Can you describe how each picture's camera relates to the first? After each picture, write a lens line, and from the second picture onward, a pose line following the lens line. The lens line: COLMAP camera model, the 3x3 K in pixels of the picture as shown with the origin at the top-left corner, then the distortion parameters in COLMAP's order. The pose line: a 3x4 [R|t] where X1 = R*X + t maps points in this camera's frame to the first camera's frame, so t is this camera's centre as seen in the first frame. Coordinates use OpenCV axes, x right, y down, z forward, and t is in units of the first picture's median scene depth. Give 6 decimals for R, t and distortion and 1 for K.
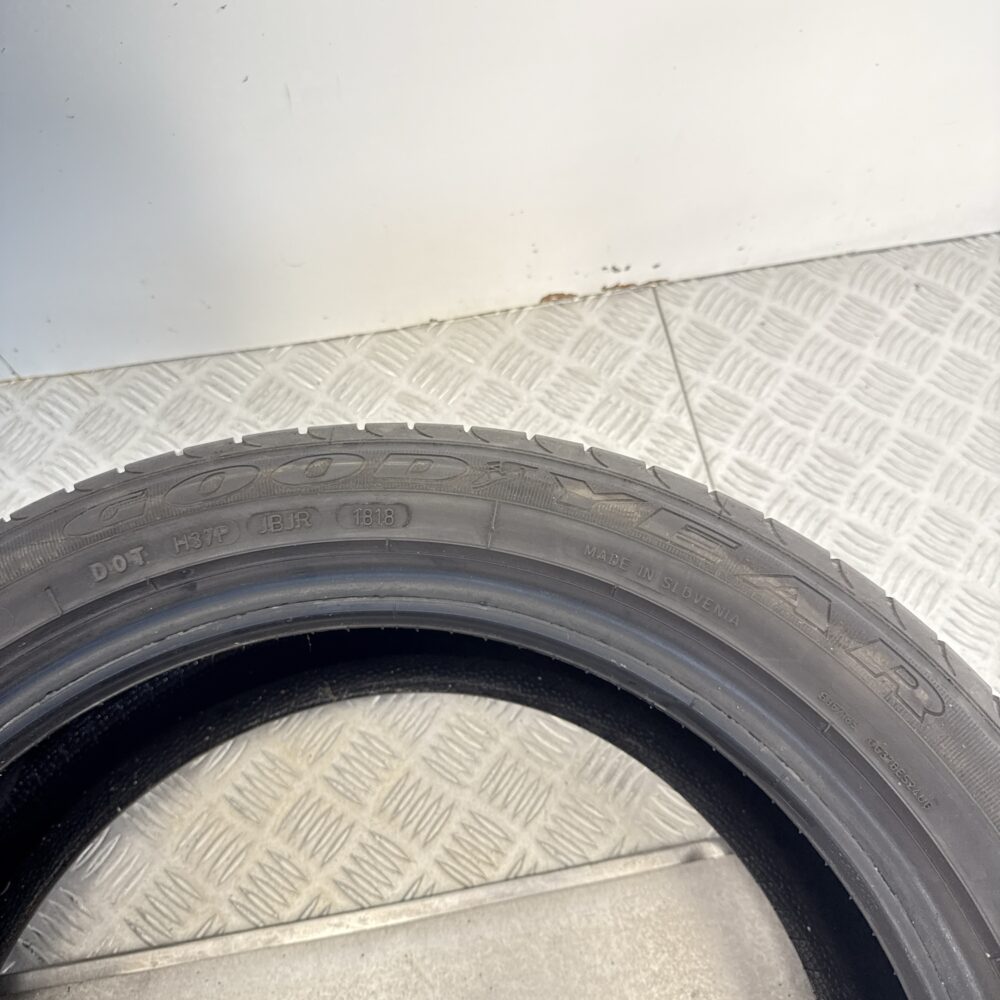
lens RADIAL K [[934.0, 0, 499.6], [0, 934.0, 500.0], [0, 0, 1]] dist [0.095303, -0.177353]
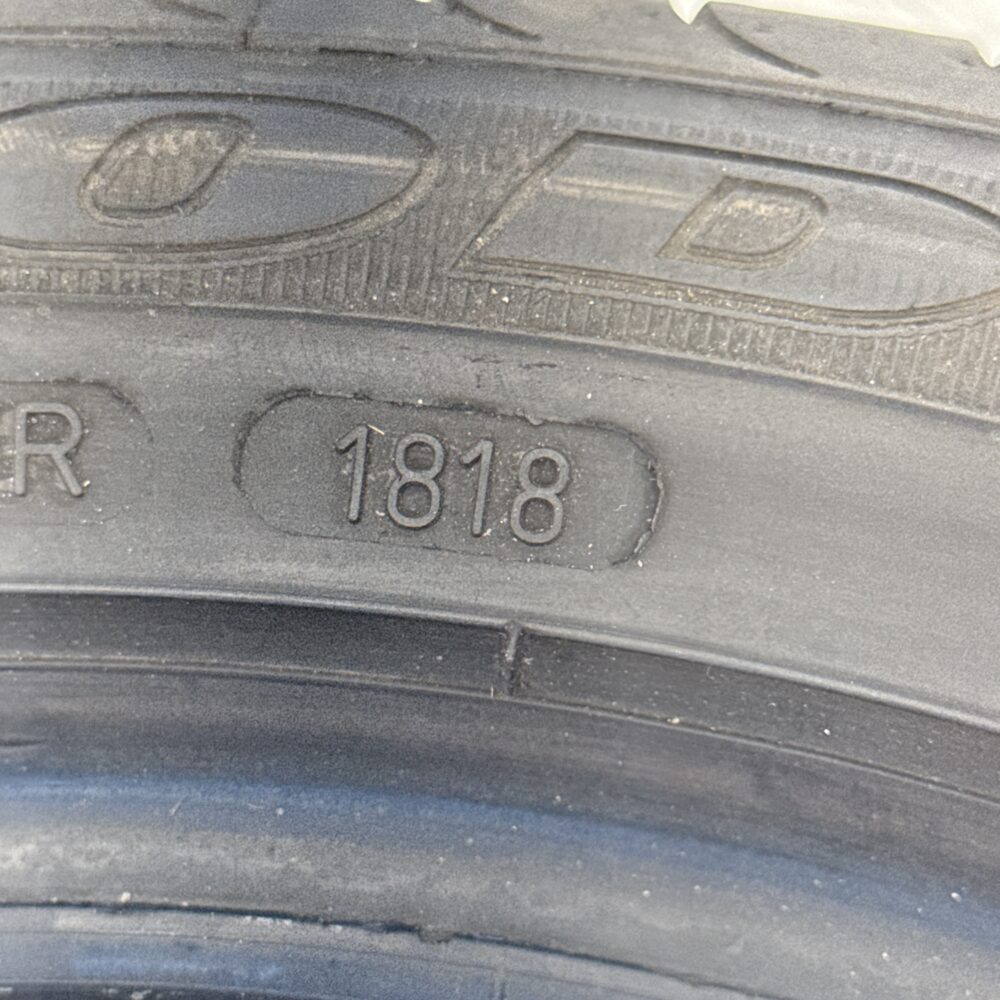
lens RADIAL K [[2852.9, 0, 499.8], [0, 2852.9, 499.8], [0, 0, 1]] dist [0.023141, 0.000000]
pose [[0.990665, 0.122163, -0.060490, -0.064569], [-0.120626, 0.992290, 0.028463, 0.003406], [0.063500, -0.020901, 0.997763, 0.331824]]
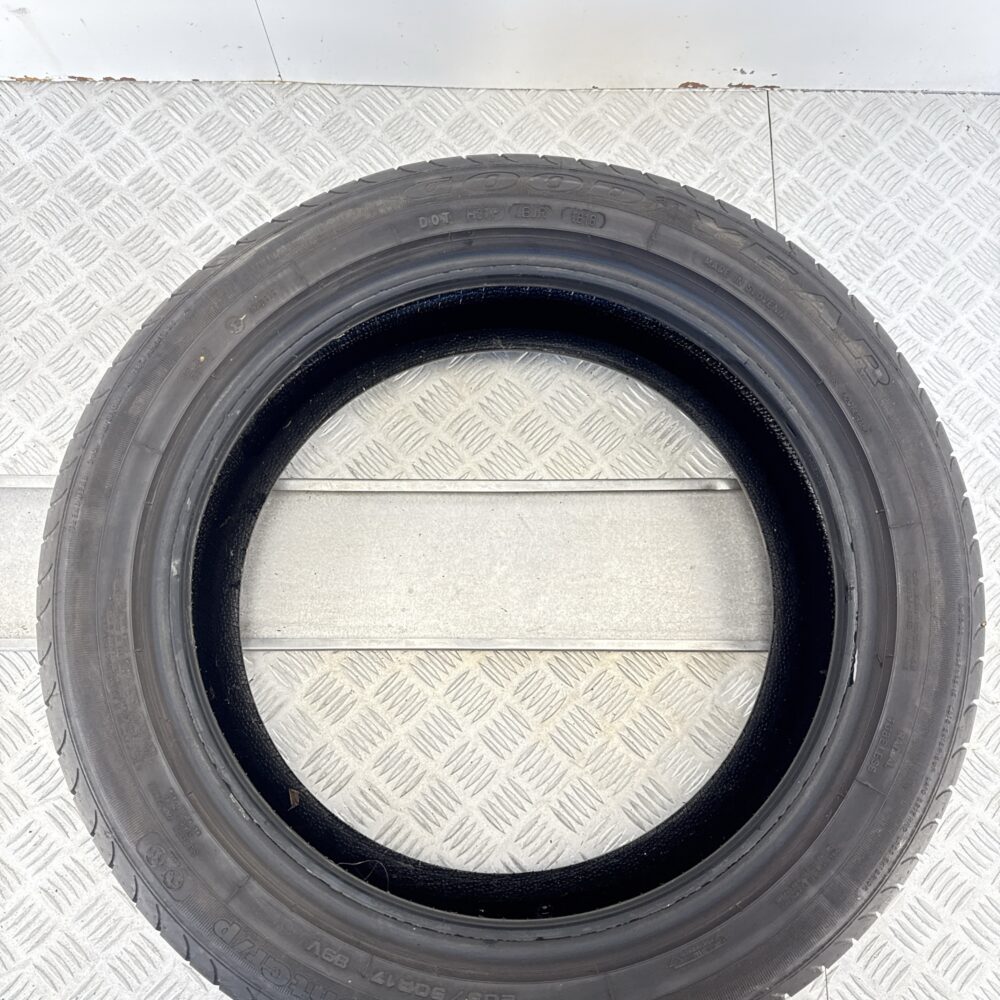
lens RADIAL K [[934.0, 0, 494.3], [0, 934.0, 505.7], [0, 0, 1]] dist [0.095303, -0.177353]
pose [[0.984818, 0.173401, 0.008122, -0.148850], [-0.170355, 0.956411, 0.237187, 0.093605], [0.033360, -0.234970, 0.971430, -0.512015]]
